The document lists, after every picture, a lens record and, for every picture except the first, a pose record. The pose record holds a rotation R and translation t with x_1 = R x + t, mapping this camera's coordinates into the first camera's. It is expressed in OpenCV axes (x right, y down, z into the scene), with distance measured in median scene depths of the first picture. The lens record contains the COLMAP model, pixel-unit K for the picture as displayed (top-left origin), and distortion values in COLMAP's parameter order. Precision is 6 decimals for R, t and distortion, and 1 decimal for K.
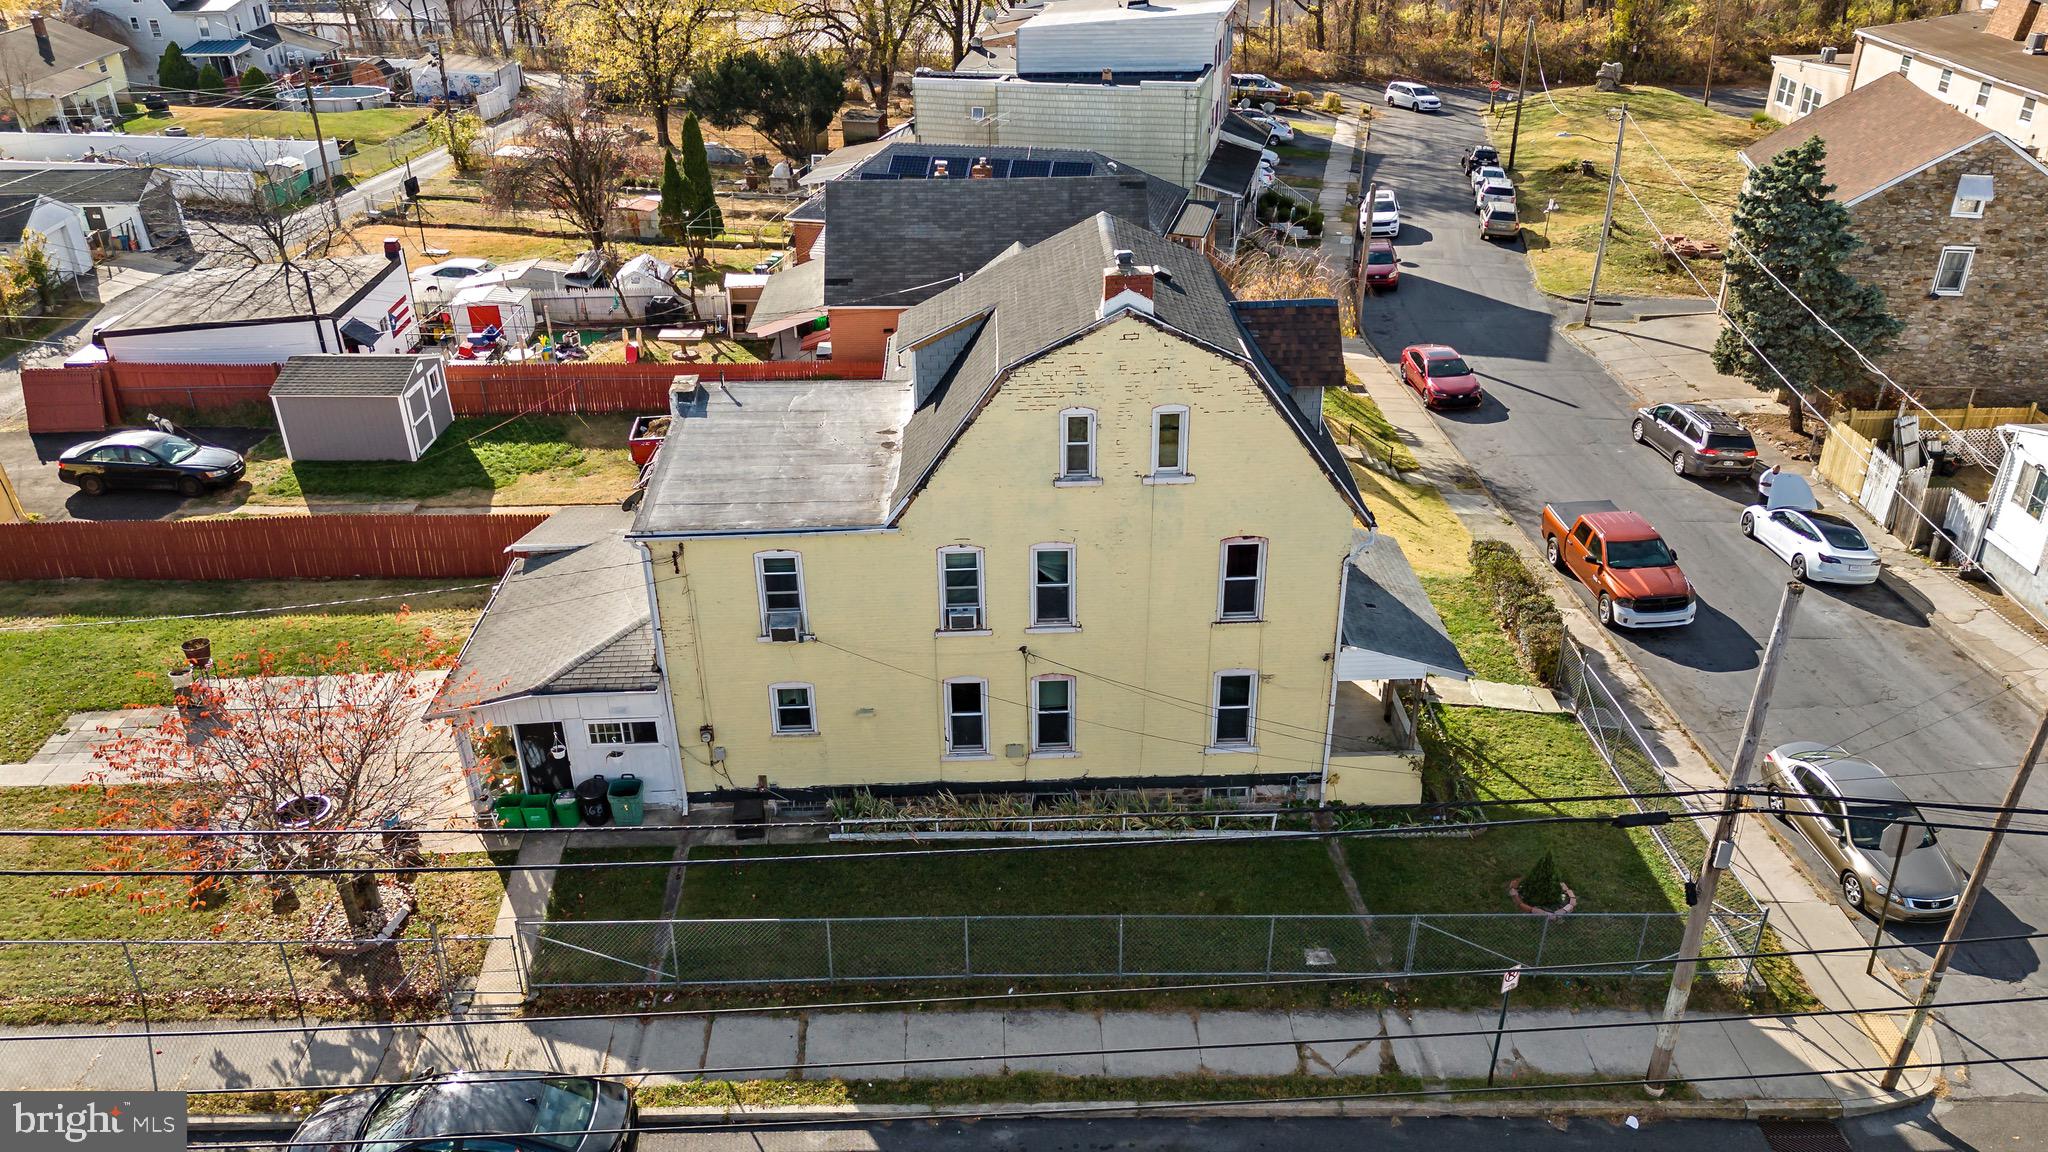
lens RADIAL K [[1513.6, 0, 1033.9], [0, 1513.6, 571.3], [0, 0, 1]] dist [0.084100, -0.095753]
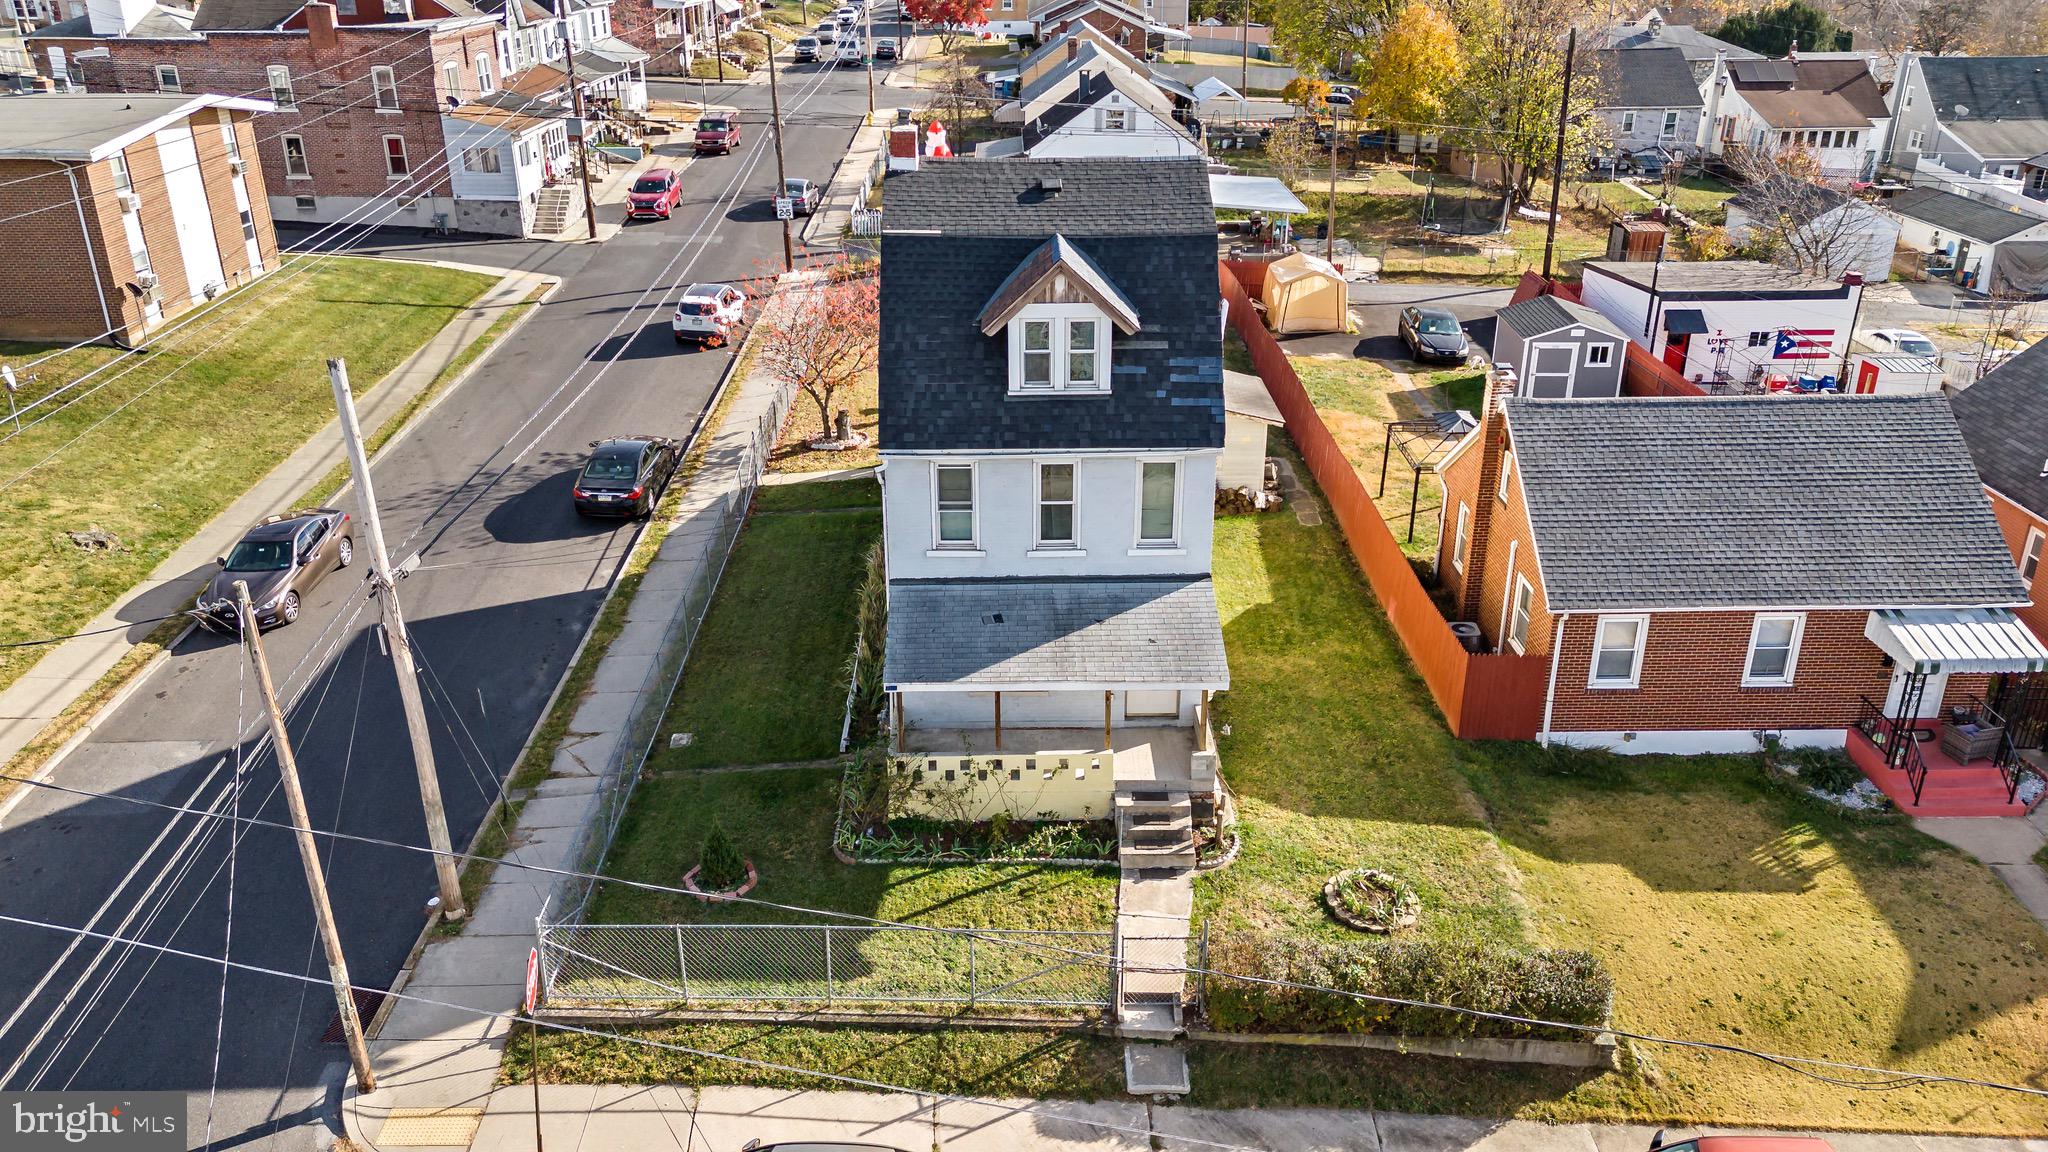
lens RADIAL K [[1499.0, 0, 1028.4], [0, 1499.0, 570.0], [0, 0, 1]] dist [0.062363, -0.055163]
pose [[-0.018037, 0.409003, -0.912355, 1.079328], [-0.474336, 0.799778, 0.367914, -0.351144], [0.880159, 0.439398, 0.179579, 0.931442]]
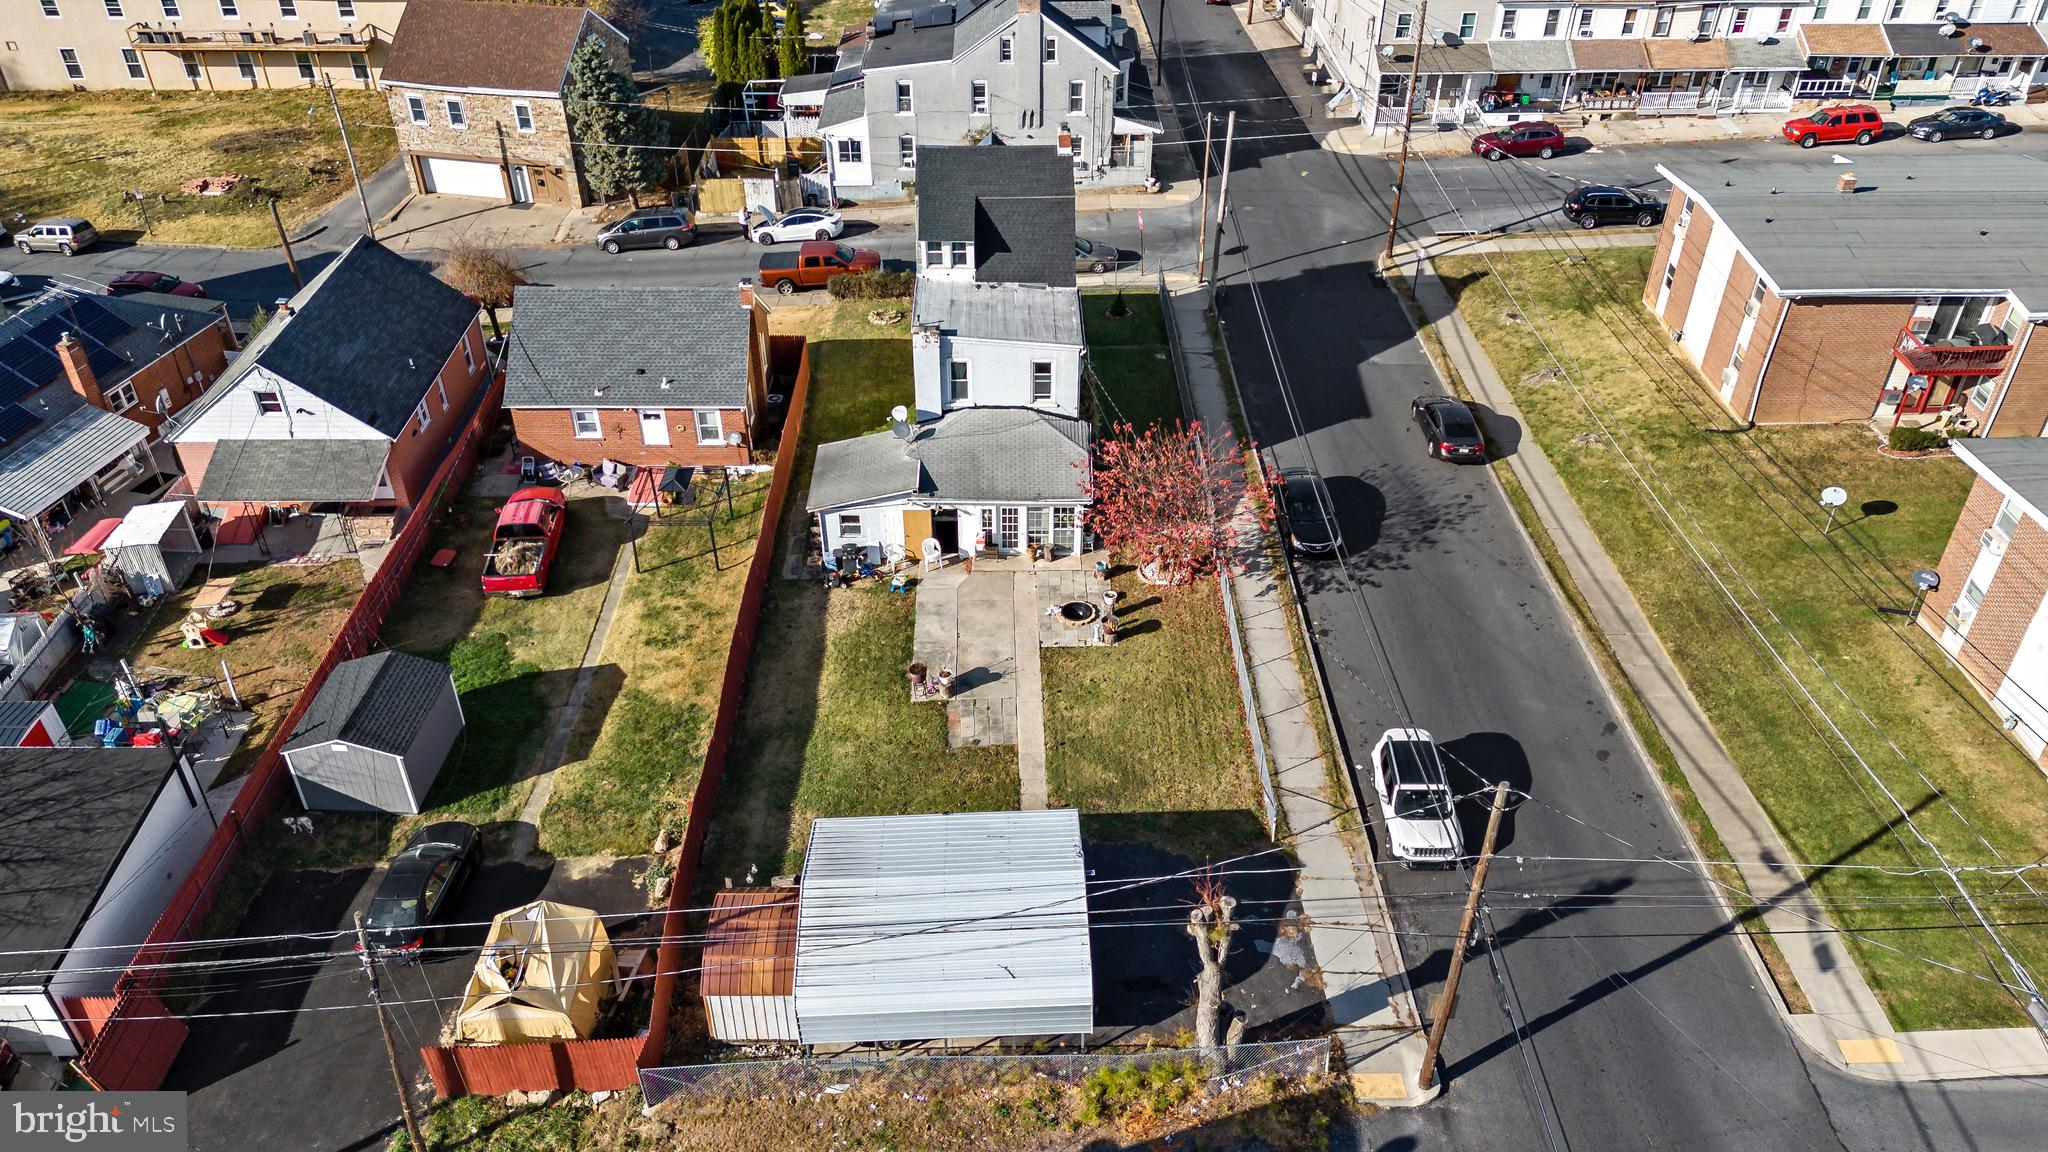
lens RADIAL K [[1498.3, 0, 1024.0], [0, 1498.3, 576.0], [0, 0, 1]] dist [0.063396, -0.062529]
pose [[0.020874, -0.577356, 0.816226, -1.941431], [0.474715, 0.724227, 0.500141, -0.783429], [-0.879892, 0.377035, 0.289198, 0.598450]]
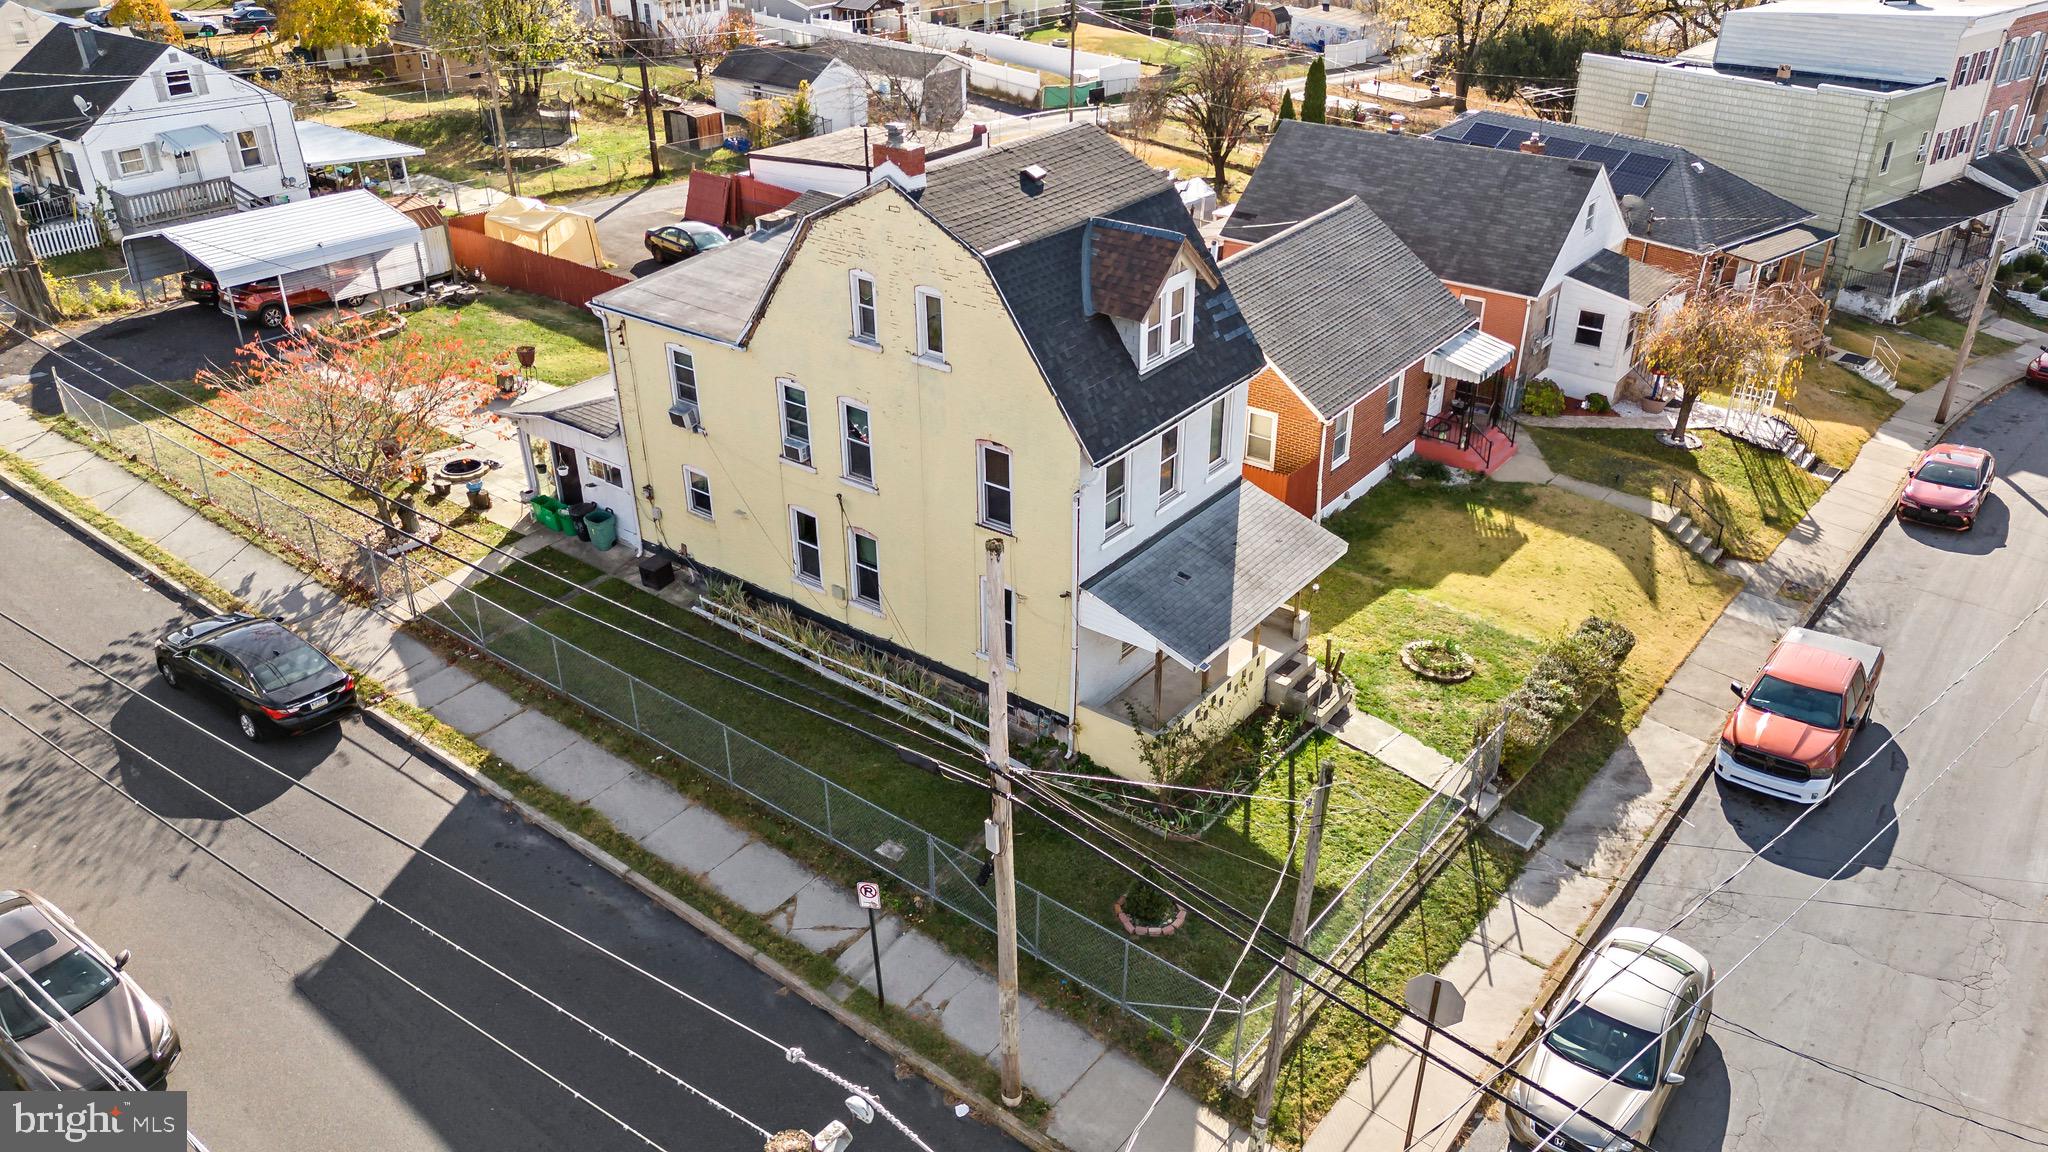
lens RADIAL K [[1498.3, 0, 1024.0], [0, 1498.3, 576.0], [0, 0, 1]] dist [0.063396, -0.062529]
pose [[0.771569, 0.313833, -0.553344, 0.716020], [-0.305907, 0.945707, 0.109814, -0.052925], [0.557765, 0.084543, 0.825682, 0.205494]]
